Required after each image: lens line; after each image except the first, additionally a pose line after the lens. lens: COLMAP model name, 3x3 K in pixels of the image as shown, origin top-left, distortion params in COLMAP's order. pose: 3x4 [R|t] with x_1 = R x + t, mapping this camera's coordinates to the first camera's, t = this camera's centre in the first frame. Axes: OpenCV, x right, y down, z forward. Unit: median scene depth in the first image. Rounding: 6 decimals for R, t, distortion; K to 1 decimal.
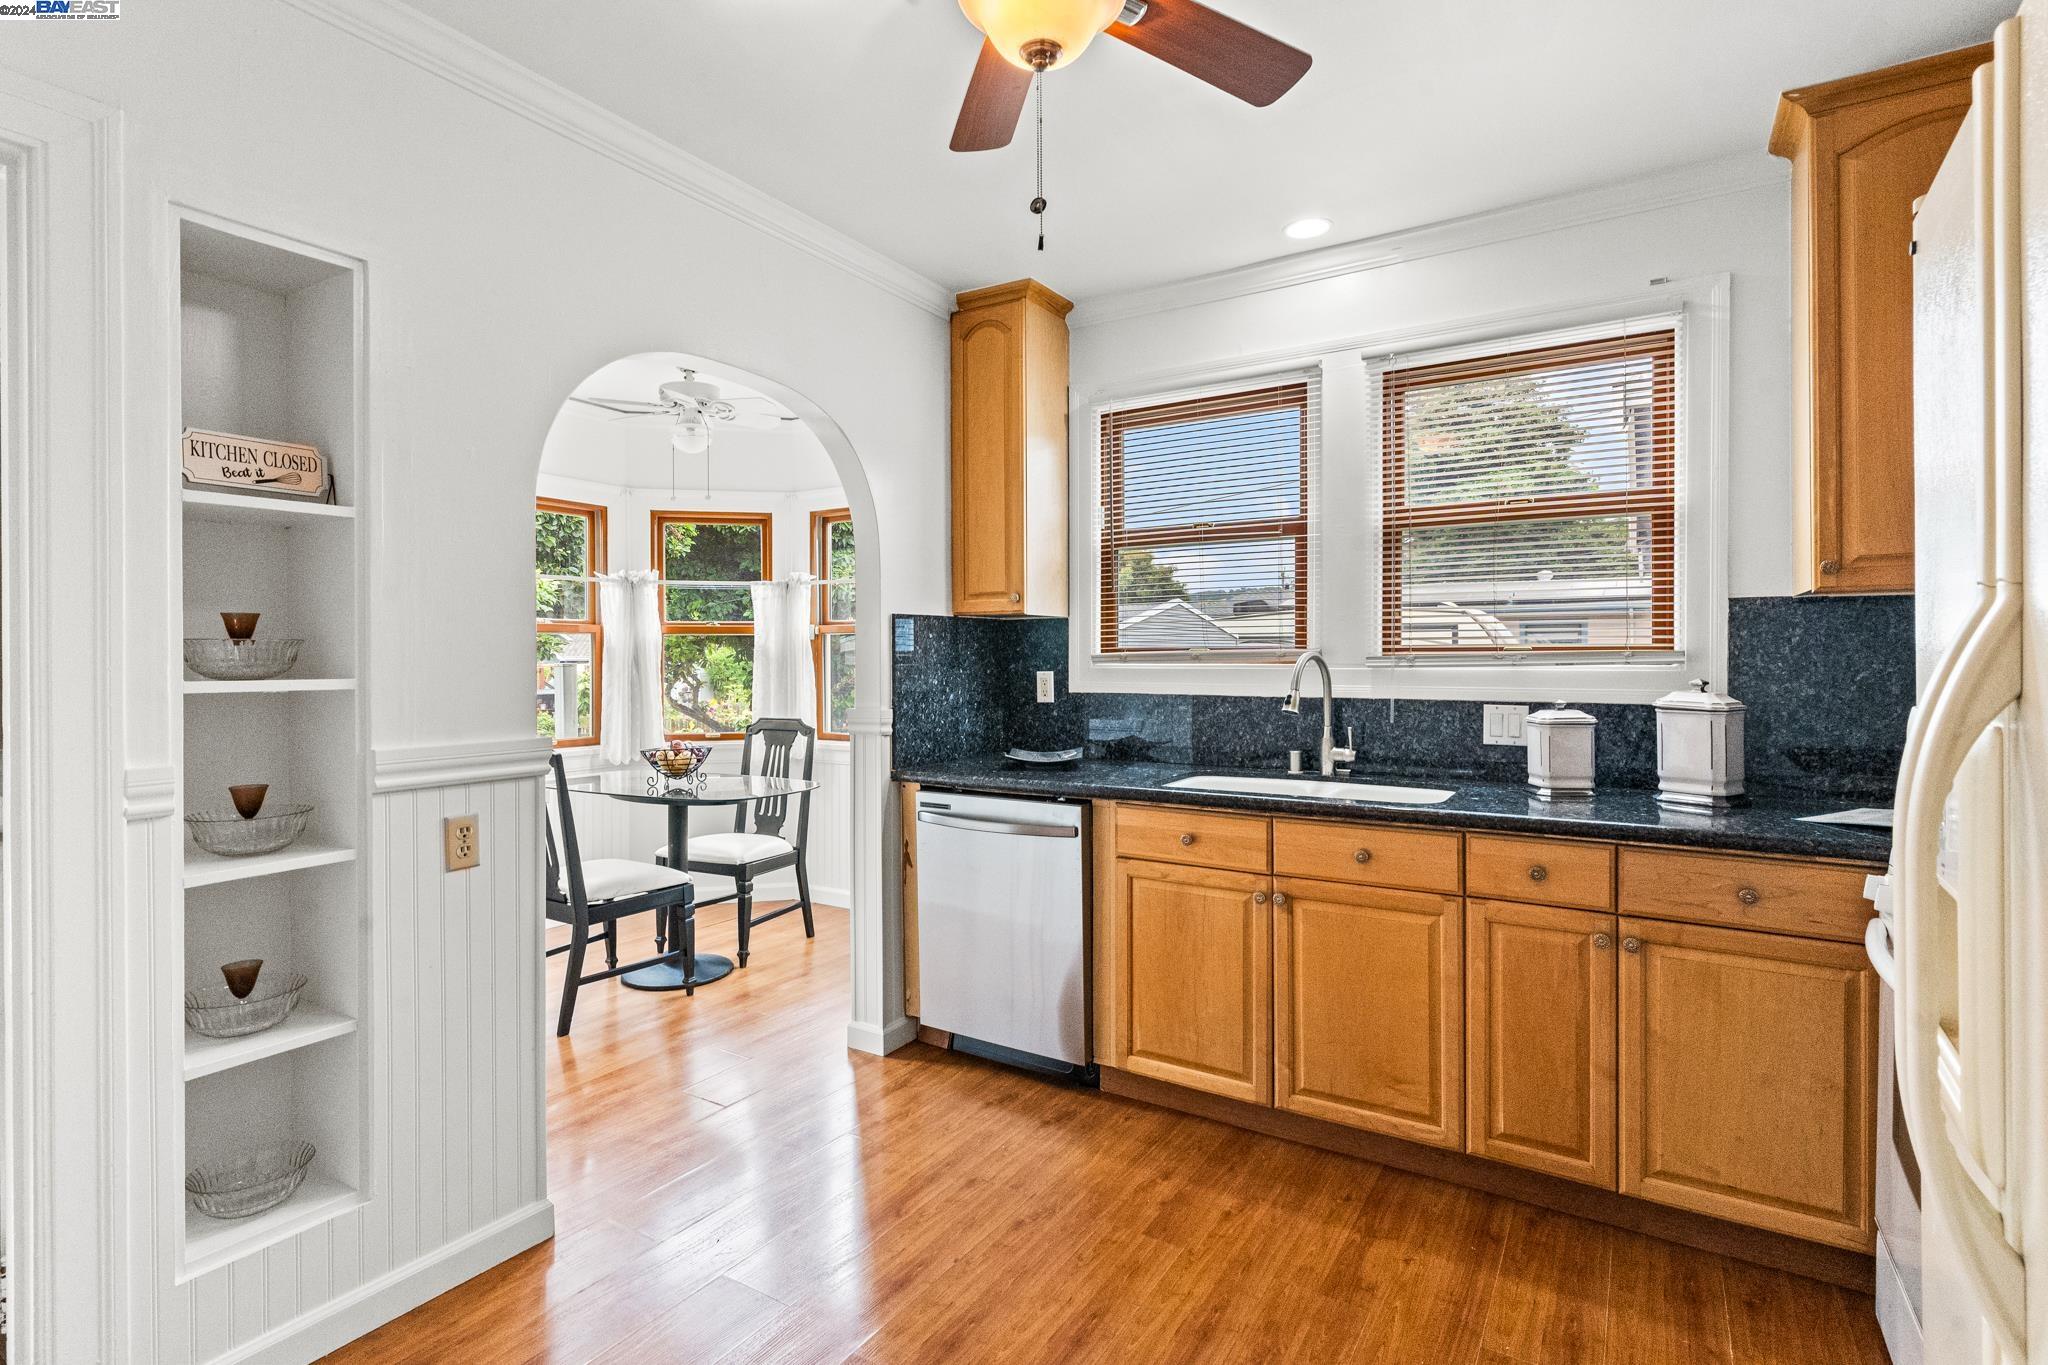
lens RADIAL K [[976.8, 0, 1016.6], [0, 976.8, 658.8], [0, 0, 1]] dist [0.001812, 0.000106]
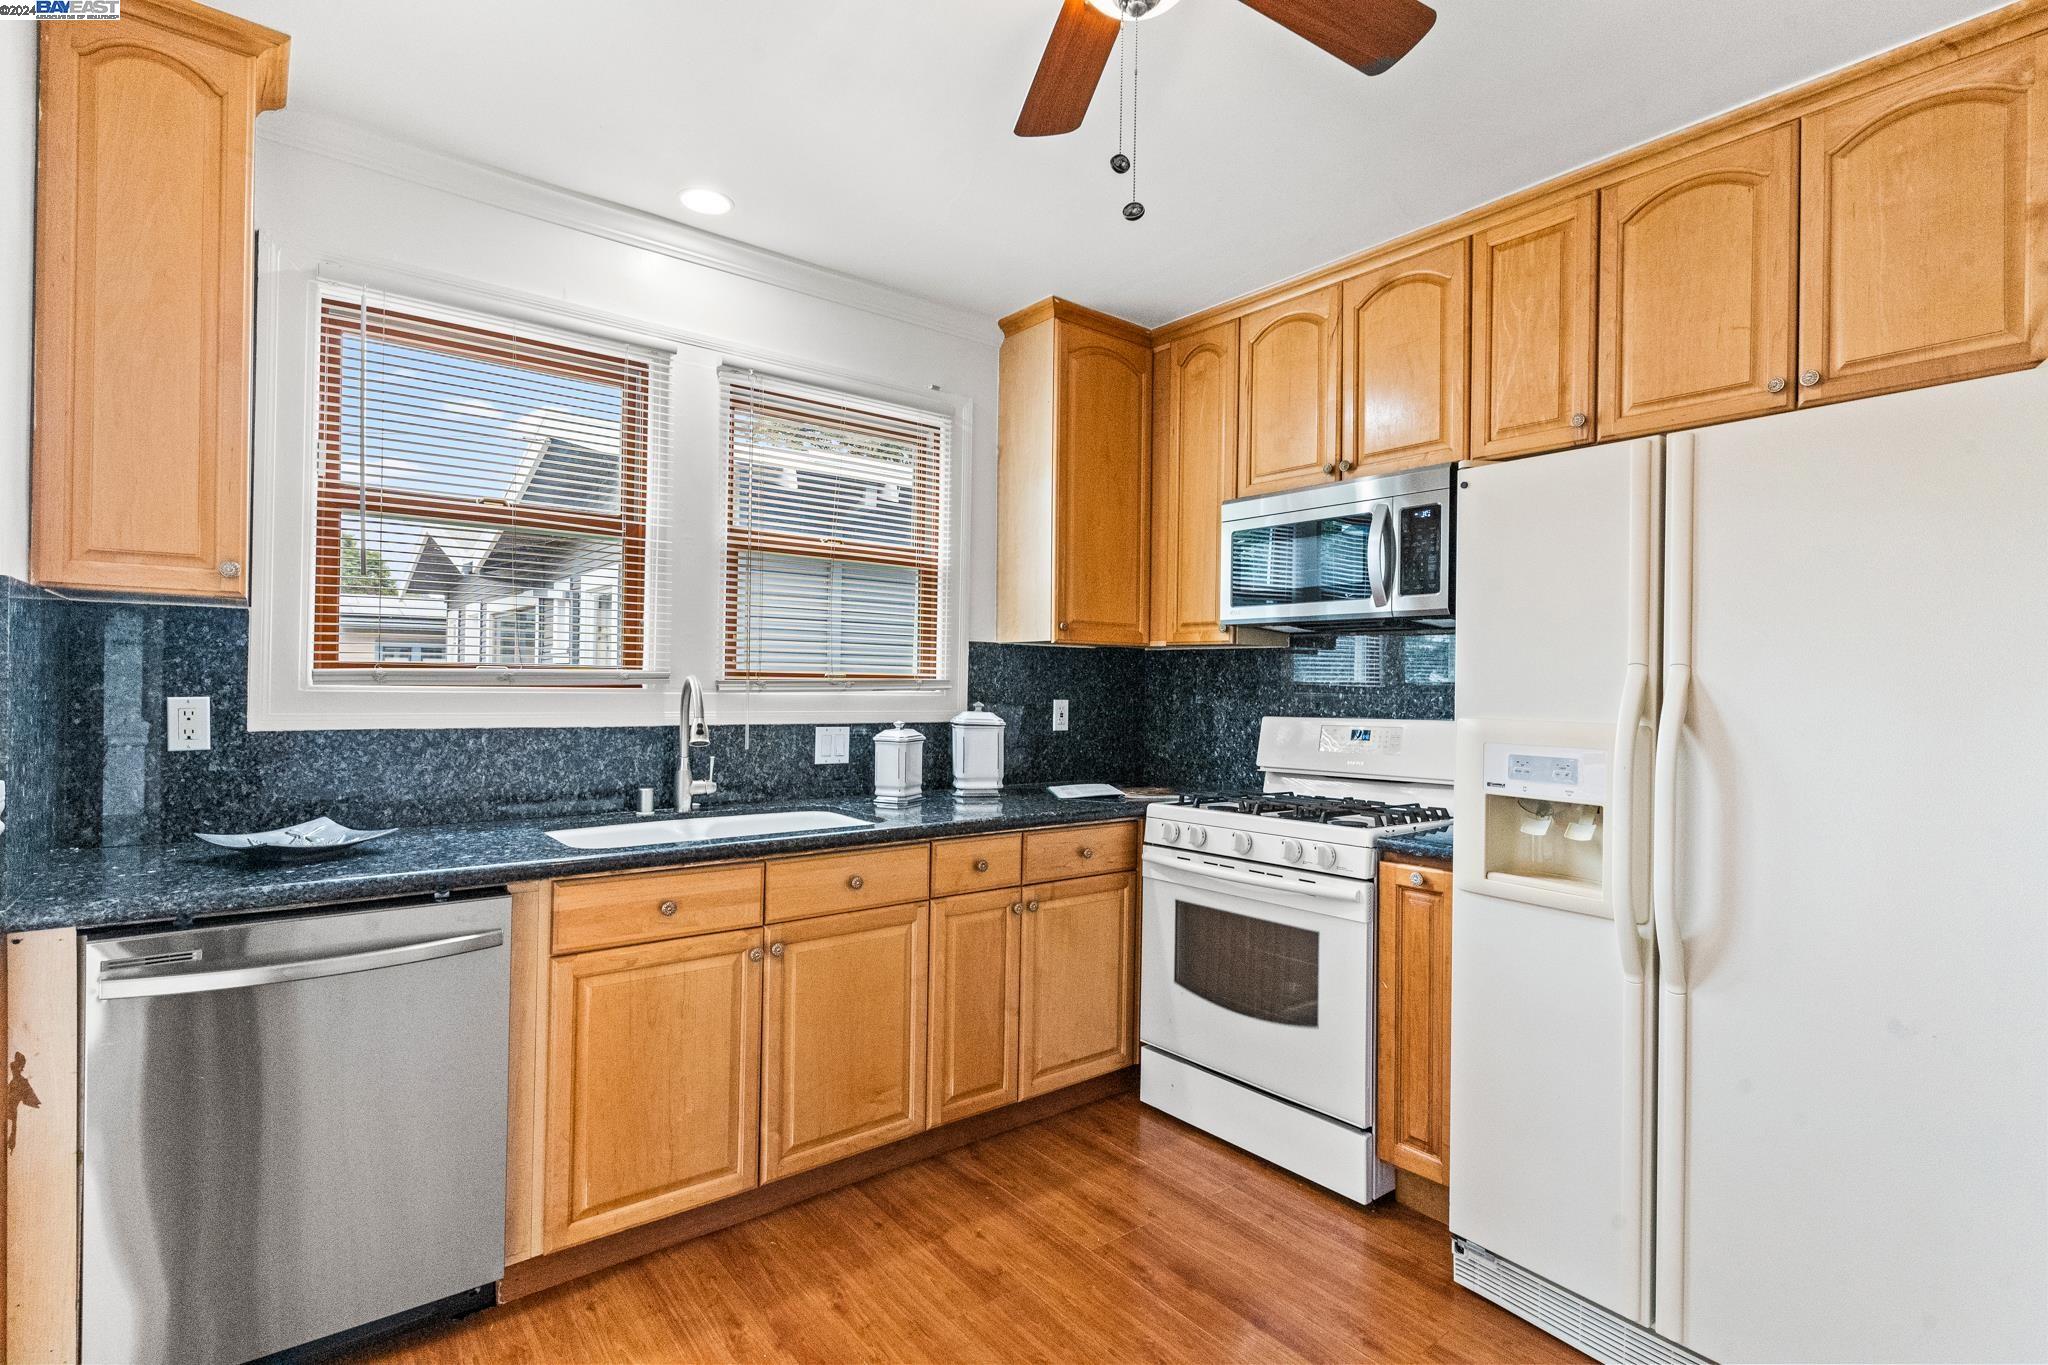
lens RADIAL K [[976.8, 0, 1010.2], [0, 976.8, 683.4], [0, 0, 1]] dist [0.001812, 0.000106]
pose [[0.331879, 0.009939, 0.943270, -0.491769], [-0.014154, 0.999884, -0.005555, 0.001878], [-0.943216, -0.011508, 0.331981, 0.477402]]
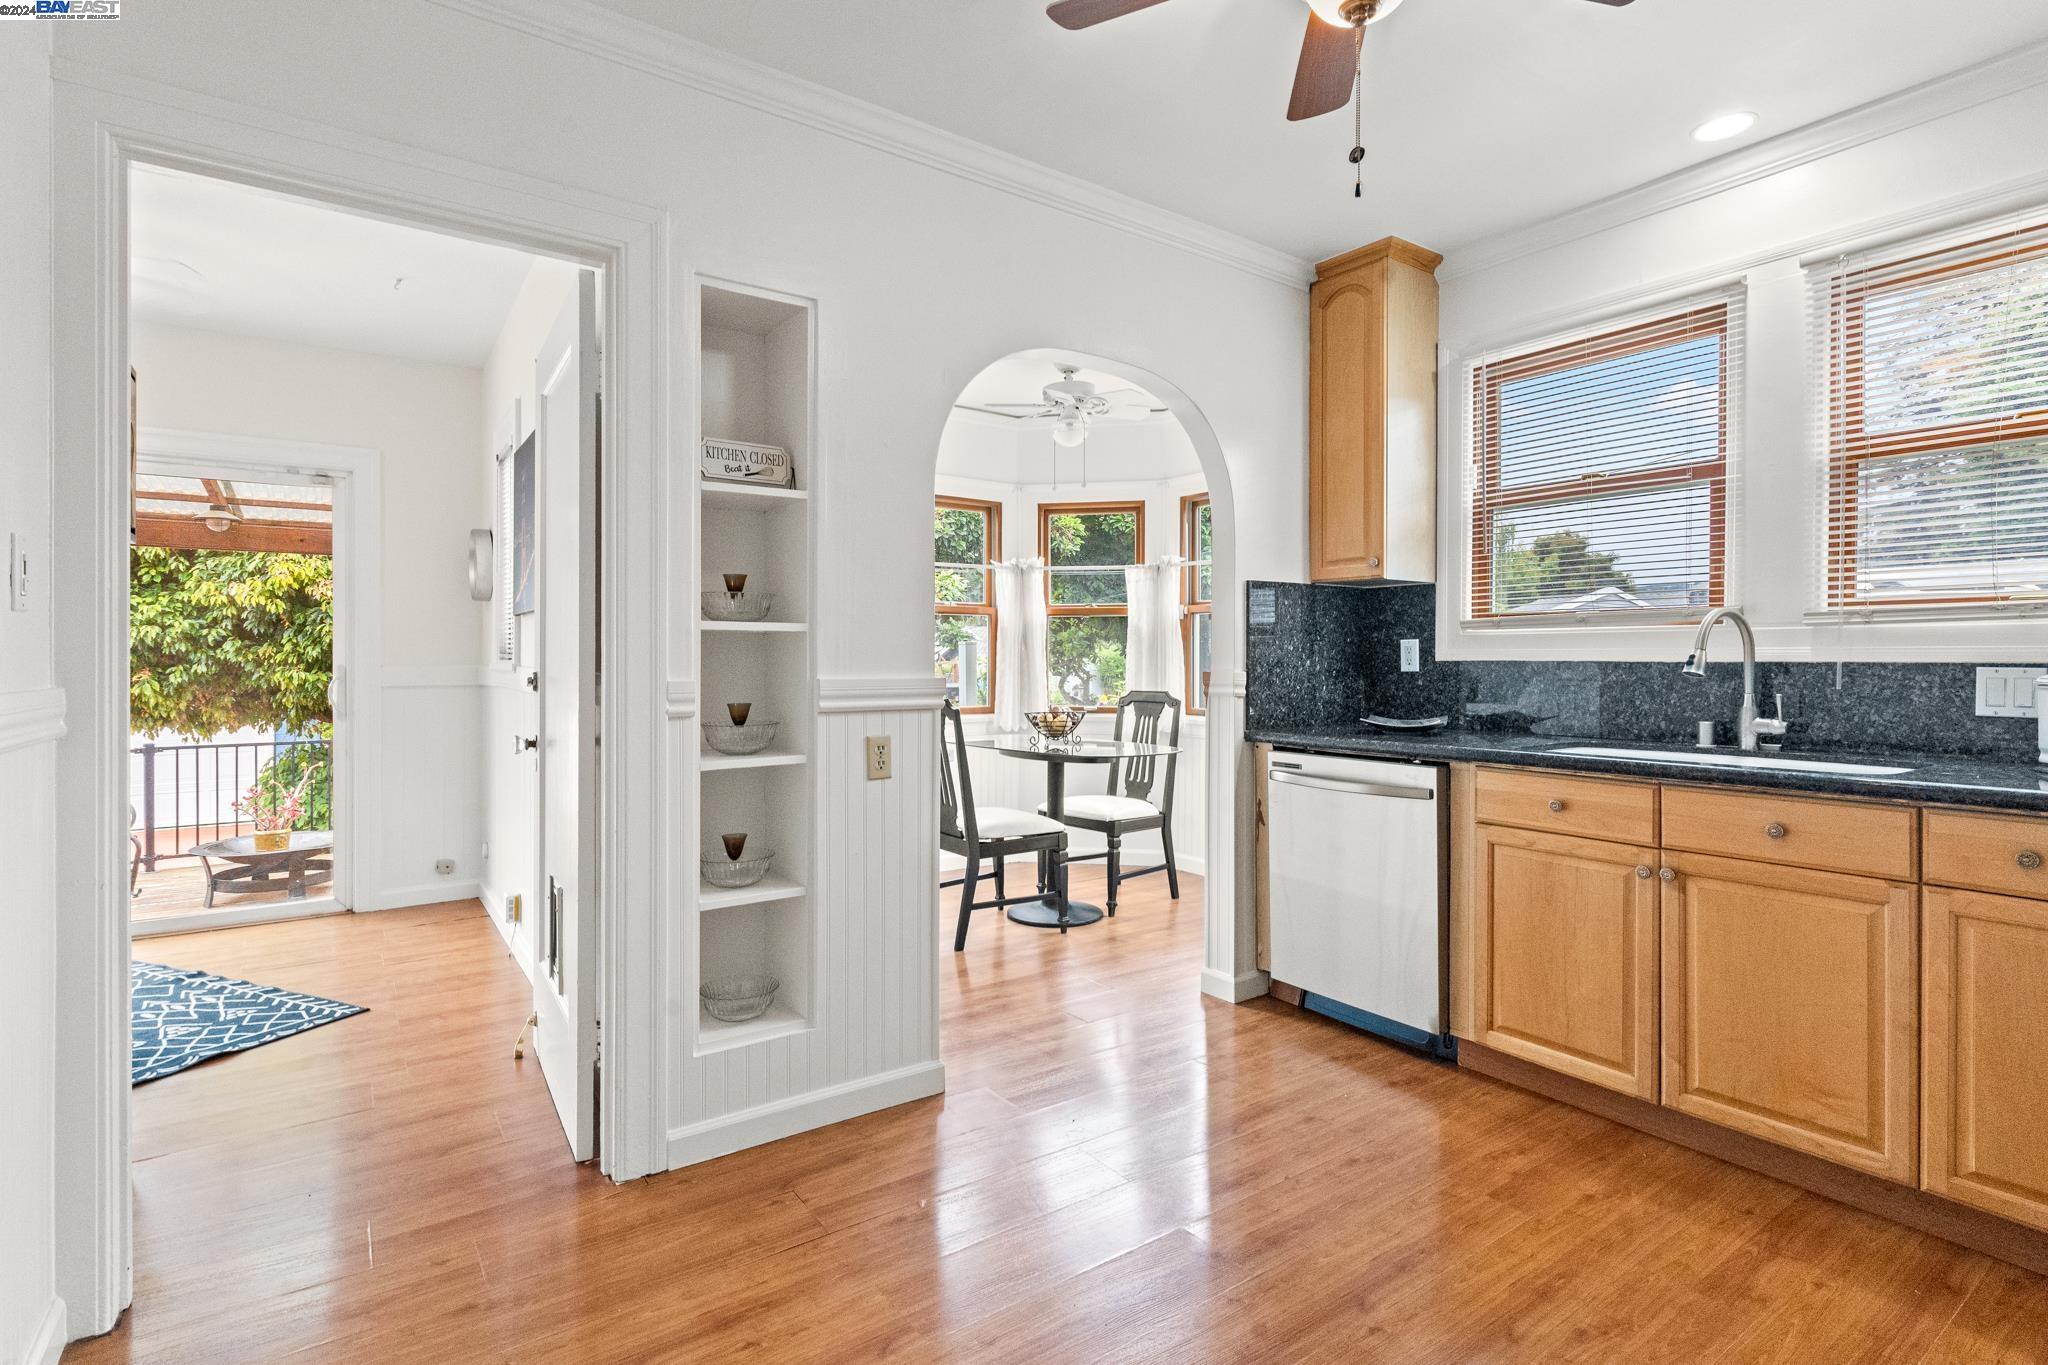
lens RADIAL K [[976.8, 0, 1015.5], [0, 976.8, 658.4], [0, 0, 1]] dist [0.001812, 0.000106]
pose [[0.923816, 0.005523, -0.382796, 0.053778], [-0.006164, 0.999981, -0.000449, 0.047911], [0.382786, 0.002774, 0.923833, -0.064812]]
